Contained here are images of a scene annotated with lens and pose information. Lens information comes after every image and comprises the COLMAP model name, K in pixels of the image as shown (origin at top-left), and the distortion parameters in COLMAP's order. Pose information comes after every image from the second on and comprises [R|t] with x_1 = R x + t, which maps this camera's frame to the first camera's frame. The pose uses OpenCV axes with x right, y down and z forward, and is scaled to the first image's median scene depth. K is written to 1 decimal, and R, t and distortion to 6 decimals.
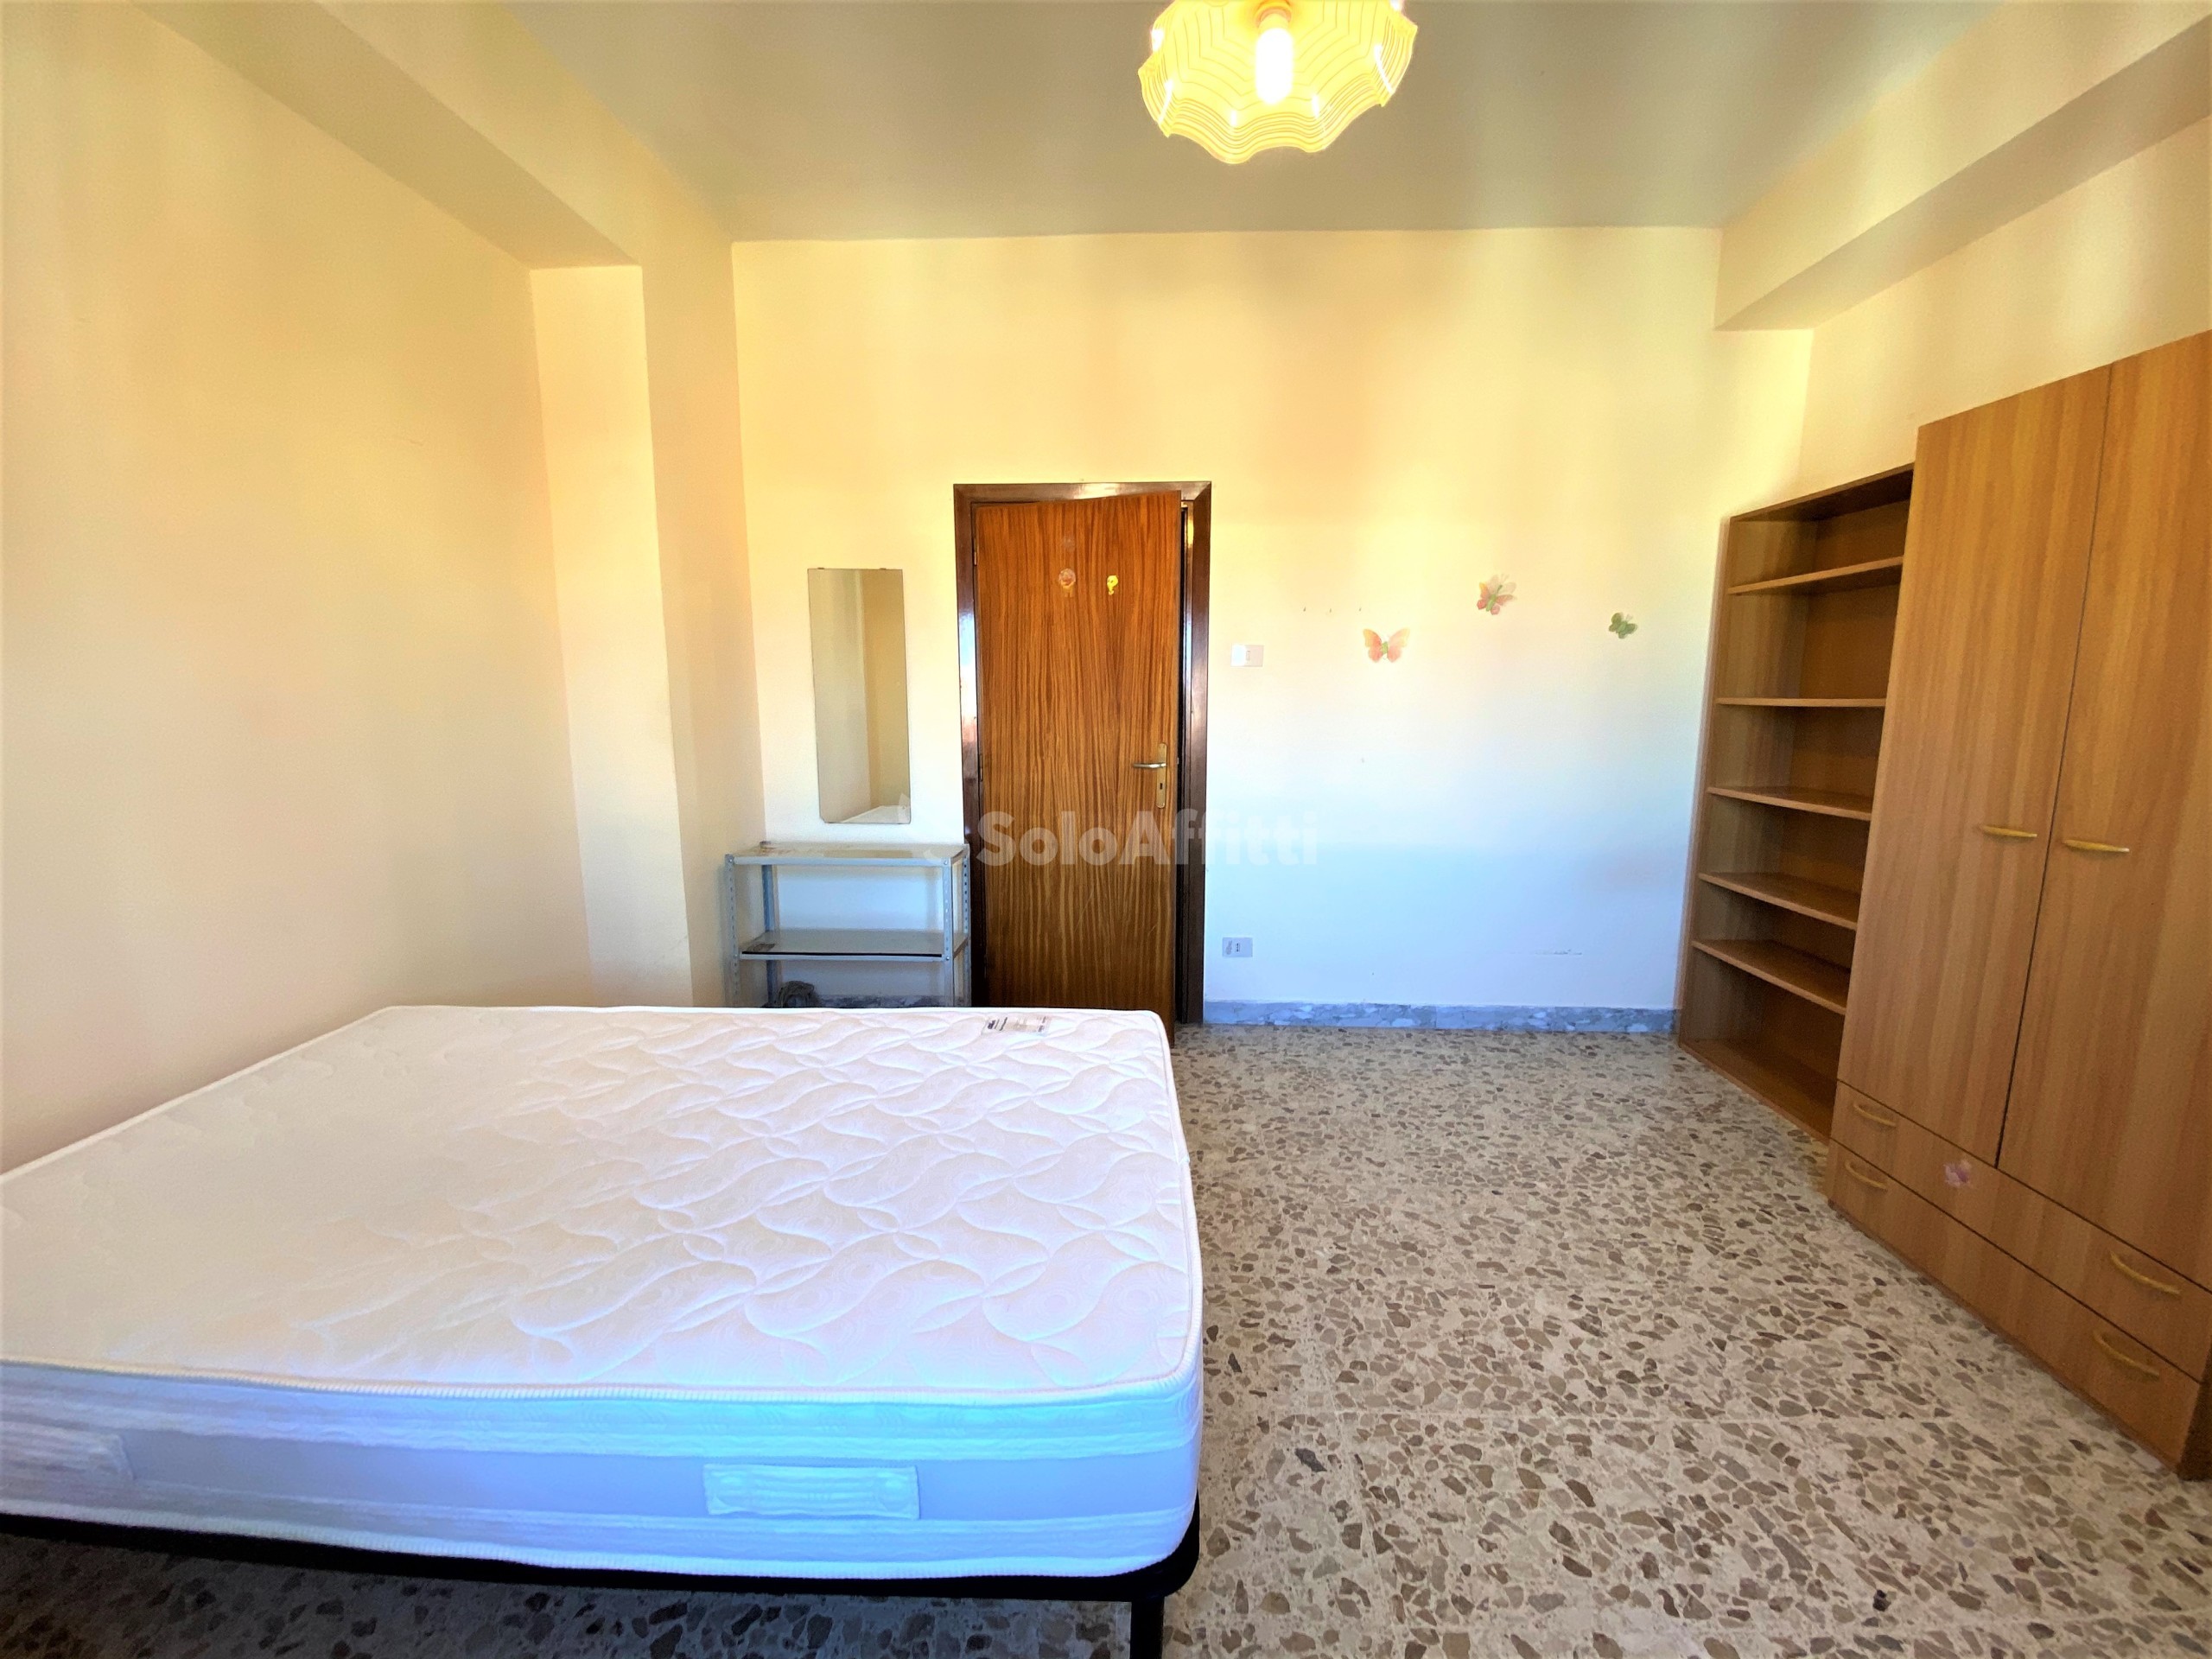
lens RADIAL K [[916.2, 0, 1116.1], [0, 916.2, 844.3], [0, 0, 1]] dist [0.001258, -0.002055]
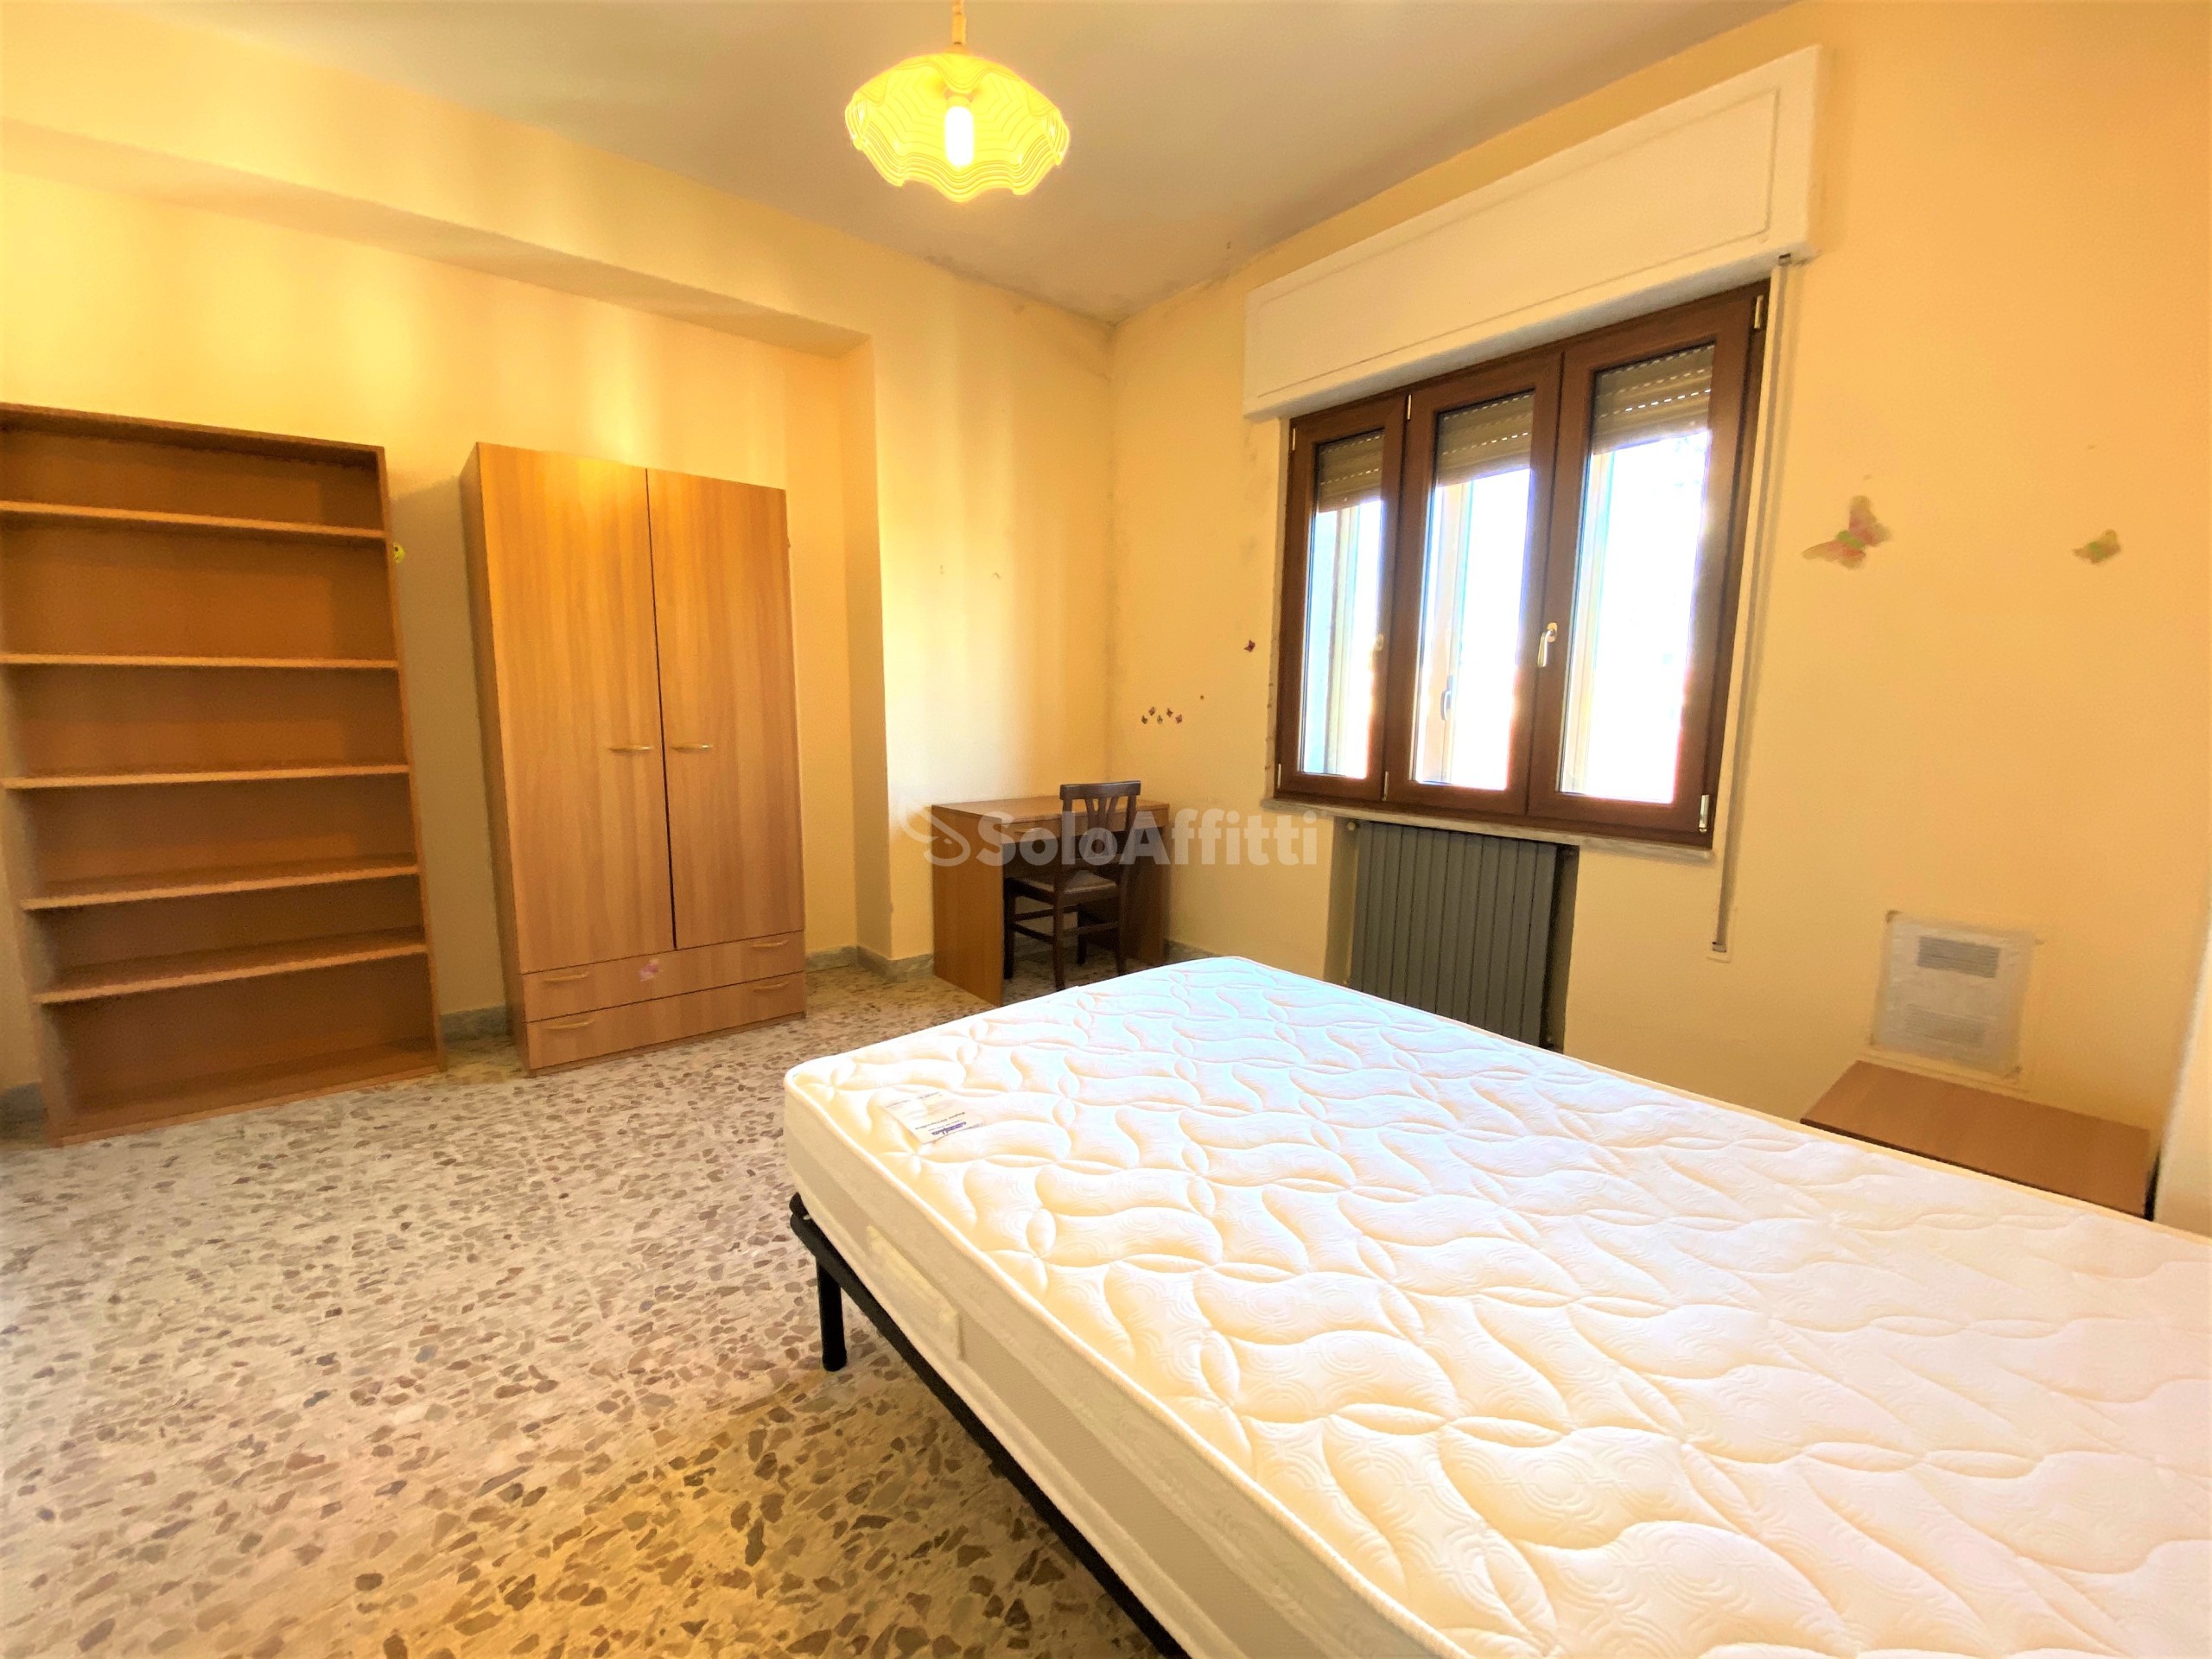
lens RADIAL K [[916.2, 0, 1102.5], [0, 916.2, 826.1], [0, 0, 1]] dist [0.001258, -0.002055]
pose [[-0.672462, -0.109082, 0.732049, -0.547671], [0.106055, 0.964672, 0.241167, -0.133436], [-0.732494, 0.239813, -0.637137, 1.042632]]
